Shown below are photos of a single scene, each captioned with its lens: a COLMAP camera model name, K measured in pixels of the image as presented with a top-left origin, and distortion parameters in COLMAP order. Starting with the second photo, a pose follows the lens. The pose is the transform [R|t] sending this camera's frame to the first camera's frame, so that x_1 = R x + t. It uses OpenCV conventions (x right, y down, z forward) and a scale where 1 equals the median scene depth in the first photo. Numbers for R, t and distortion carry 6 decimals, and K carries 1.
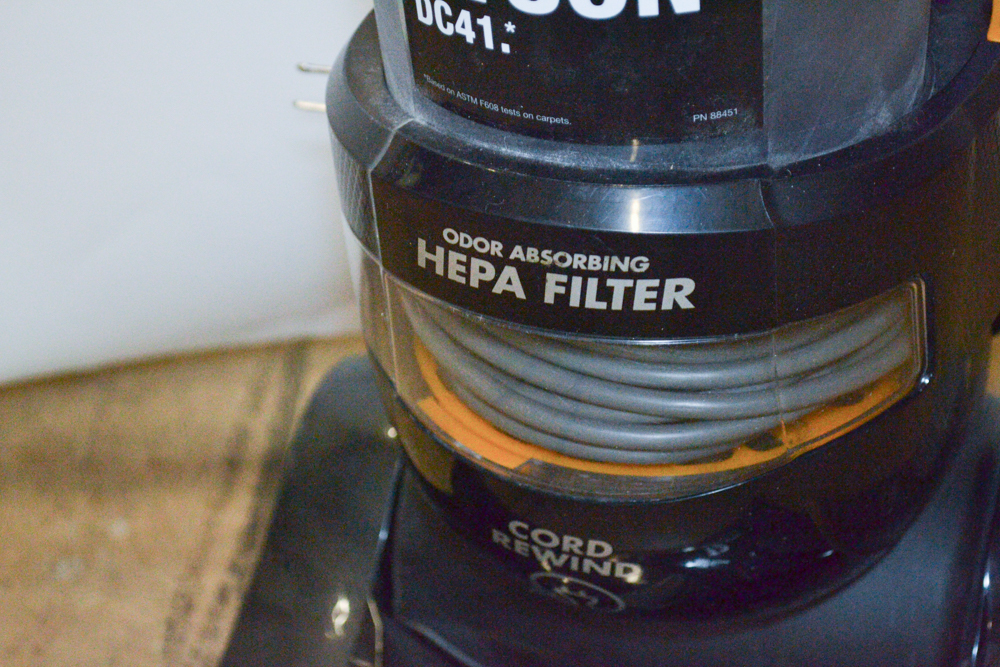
lens RADIAL K [[2129.1, 0, 500.0], [0, 2129.1, 333.5], [0, 0, 1]] dist [0.008455, -0.123353]
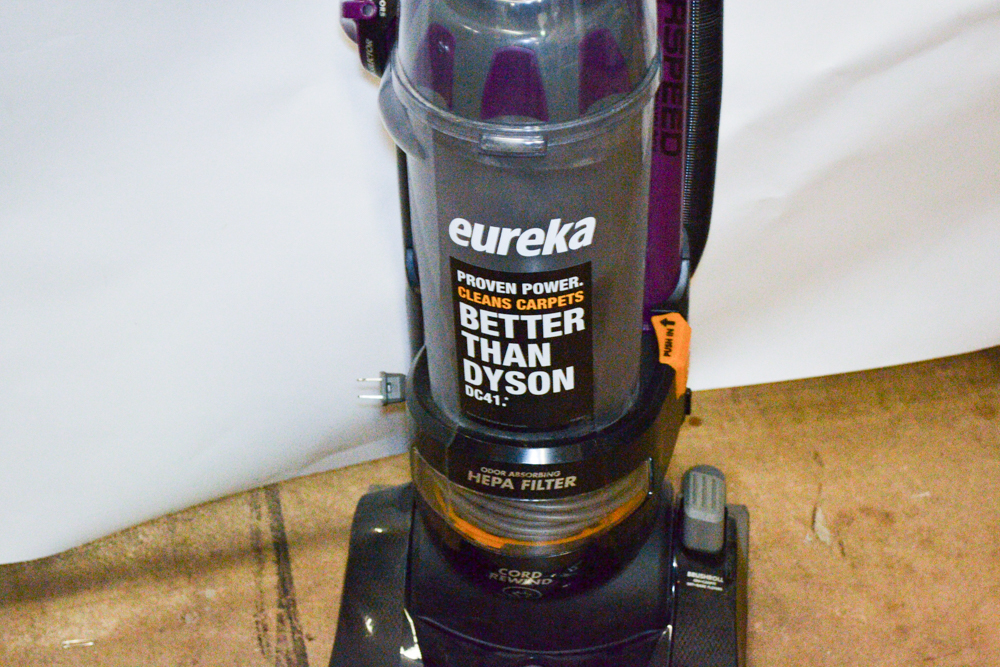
lens RADIAL K [[2310.6, 0, 500.0], [0, 2310.6, 333.5], [0, 0, 1]] dist [0.041027, 0.107382]
pose [[0.971252, -0.118091, 0.206698, -0.595699], [0.114031, 0.992978, 0.031493, -0.310539], [-0.208966, -0.007018, 0.977898, -1.896351]]
